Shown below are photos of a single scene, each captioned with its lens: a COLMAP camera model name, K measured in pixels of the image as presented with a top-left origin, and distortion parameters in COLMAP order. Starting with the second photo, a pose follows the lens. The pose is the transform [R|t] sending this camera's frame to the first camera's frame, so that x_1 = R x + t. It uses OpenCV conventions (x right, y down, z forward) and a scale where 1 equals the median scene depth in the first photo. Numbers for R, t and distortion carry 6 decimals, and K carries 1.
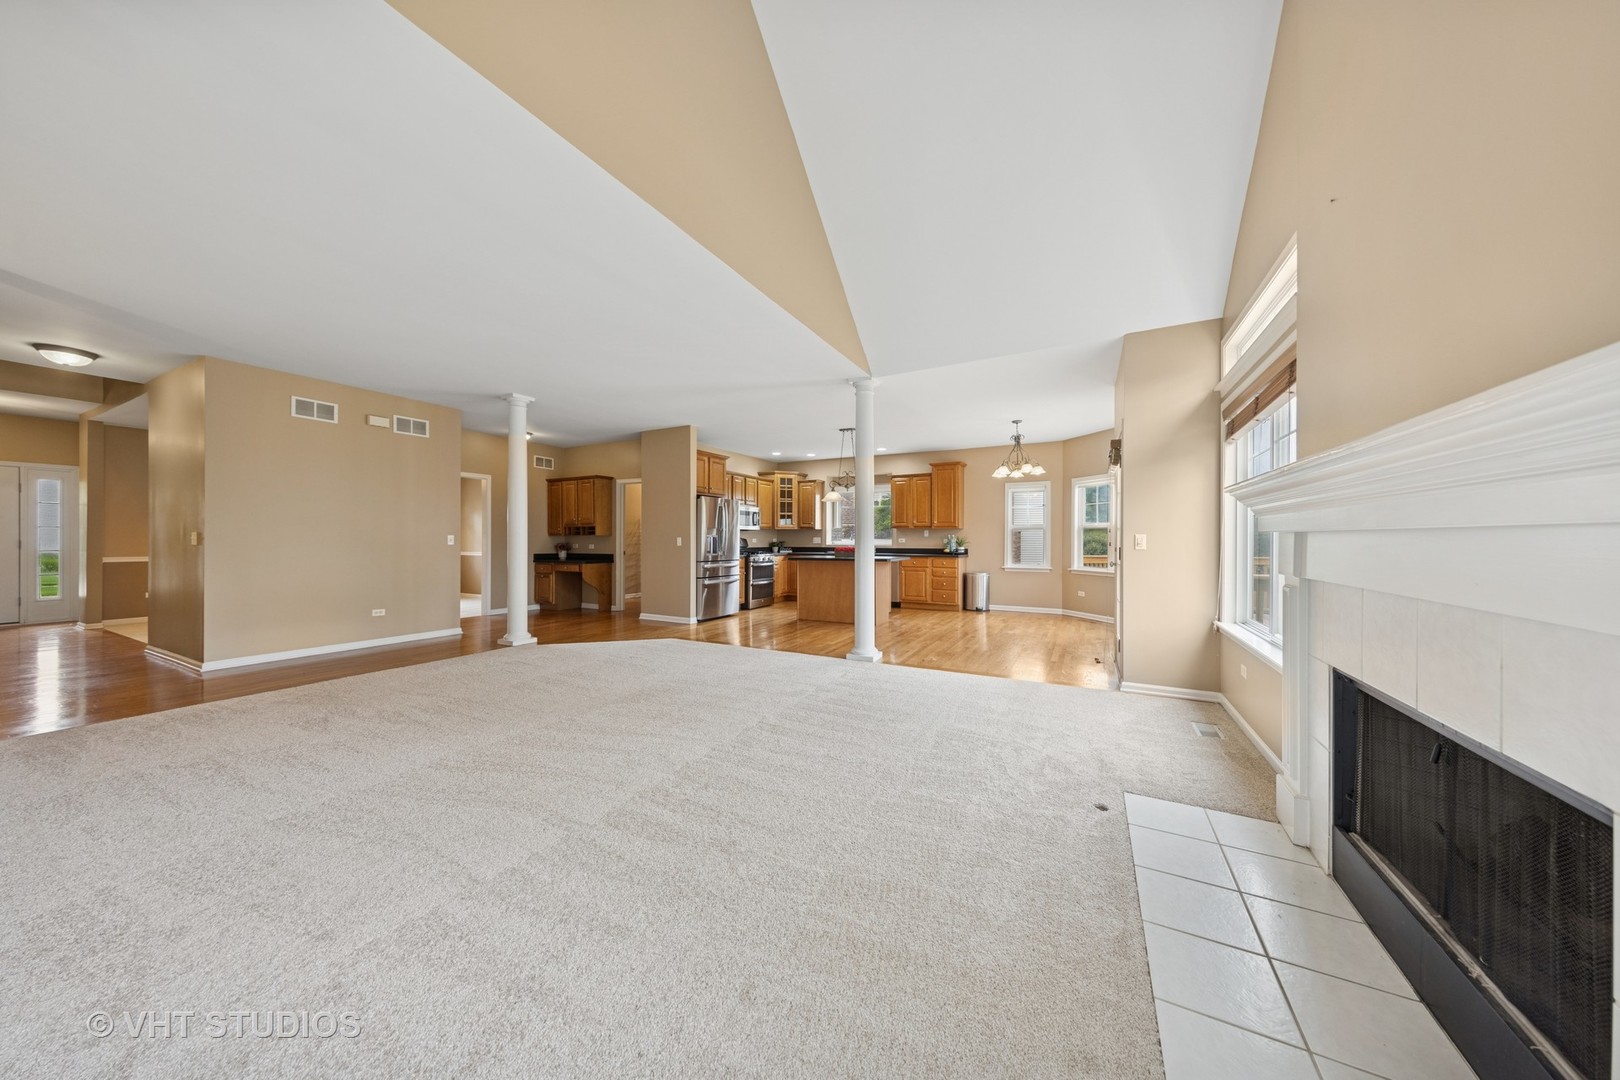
lens RADIAL K [[517.2, 0, 819.0], [0, 517.2, 542.0], [0, 0, 1]] dist [0.001929, -0.000035]
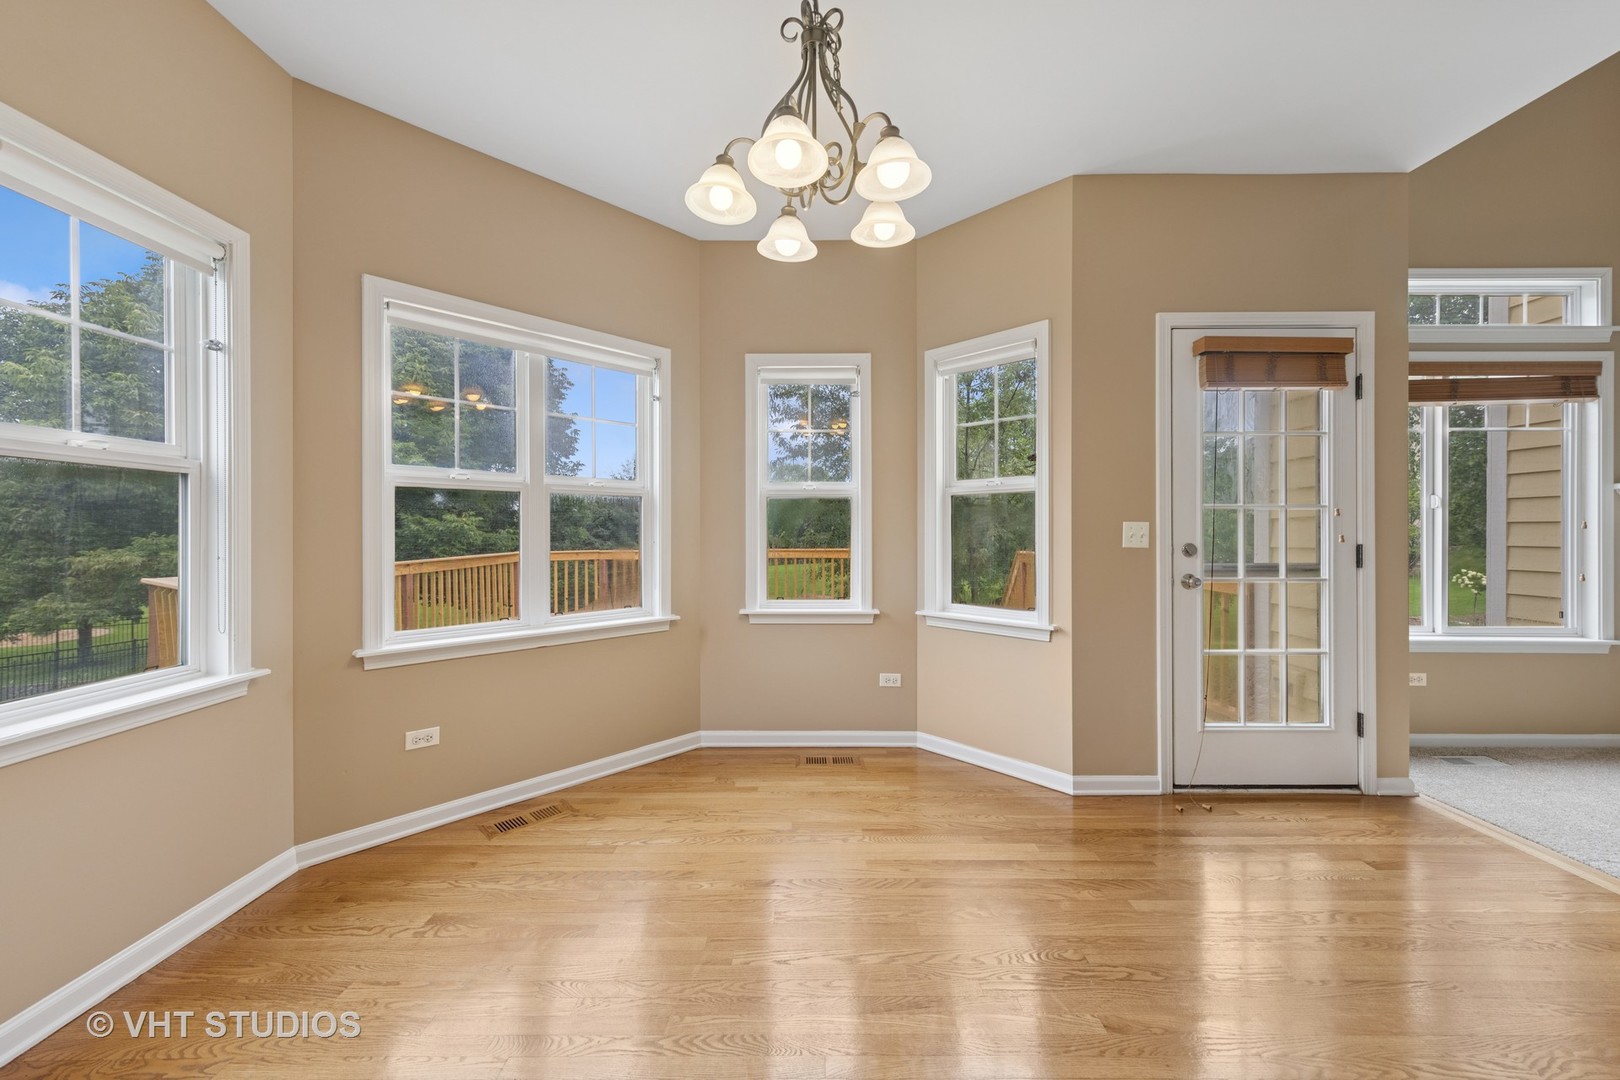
lens RADIAL K [[614.1, 0, 812.9], [0, 614.1, 528.3], [0, 0, 1]] dist [0.002599, 0.000128]
pose [[-0.466936, -0.007178, 0.884262, 0.121457], [0.003273, 0.999946, 0.009846, -0.005681], [-0.884285, 0.007492, -0.466887, 0.810295]]
